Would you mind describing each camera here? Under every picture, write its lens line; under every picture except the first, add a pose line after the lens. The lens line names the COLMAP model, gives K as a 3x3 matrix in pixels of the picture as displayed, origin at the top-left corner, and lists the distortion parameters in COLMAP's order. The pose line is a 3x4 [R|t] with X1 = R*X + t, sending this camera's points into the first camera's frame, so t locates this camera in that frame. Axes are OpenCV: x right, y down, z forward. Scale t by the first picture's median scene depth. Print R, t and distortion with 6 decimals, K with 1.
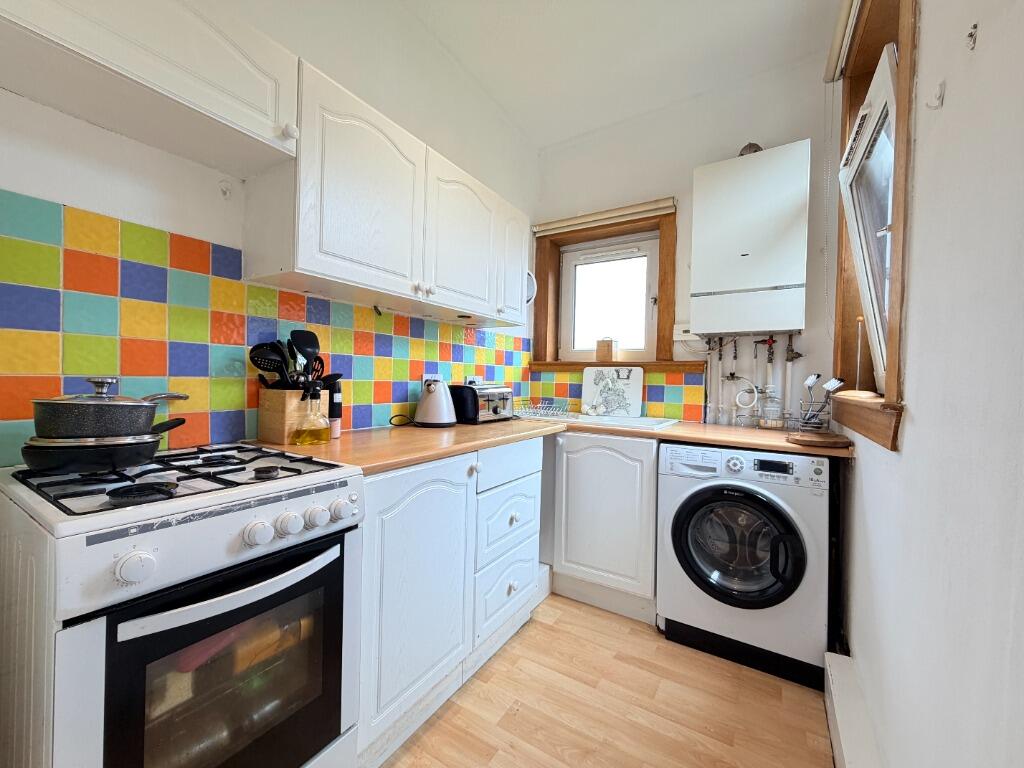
lens RADIAL K [[410.2, 0, 509.6], [0, 410.2, 382.8], [0, 0, 1]] dist [-0.001175, -0.000225]
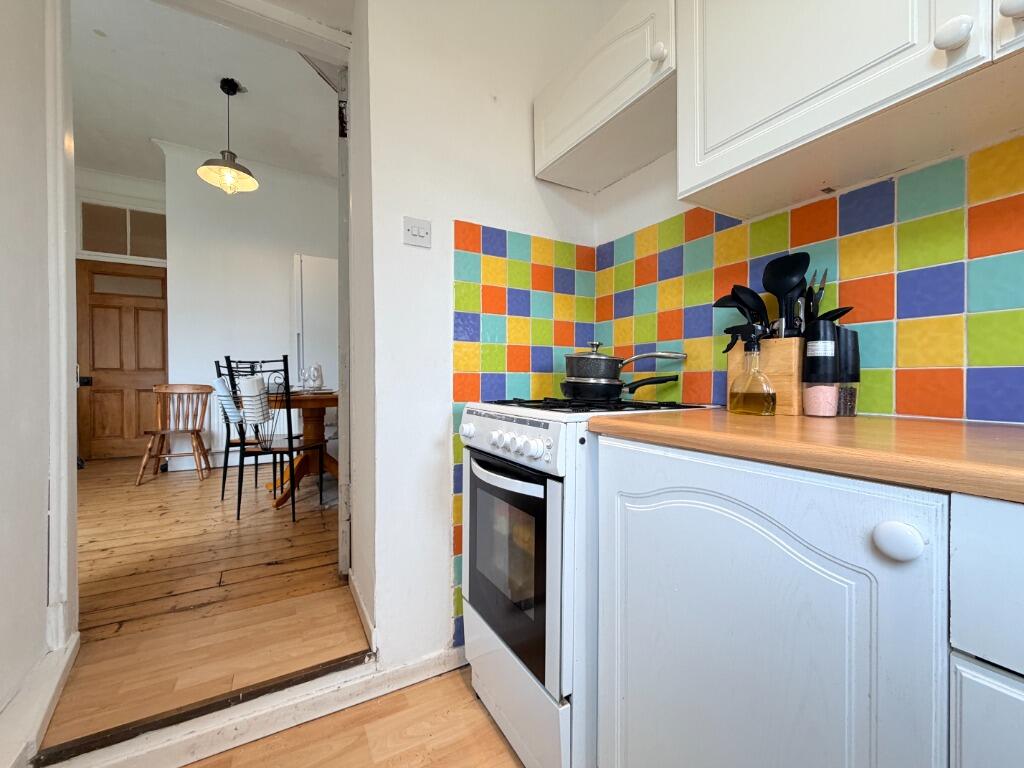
lens RADIAL K [[410.2, 0, 509.6], [0, 410.2, 382.8], [0, 0, 1]] dist [-0.001175, -0.000225]
pose [[-0.472481, -0.018843, -0.881139, 0.412283], [-0.017762, 0.999772, -0.011856, 0.132478], [0.881162, 0.010050, -0.472708, 1.157465]]
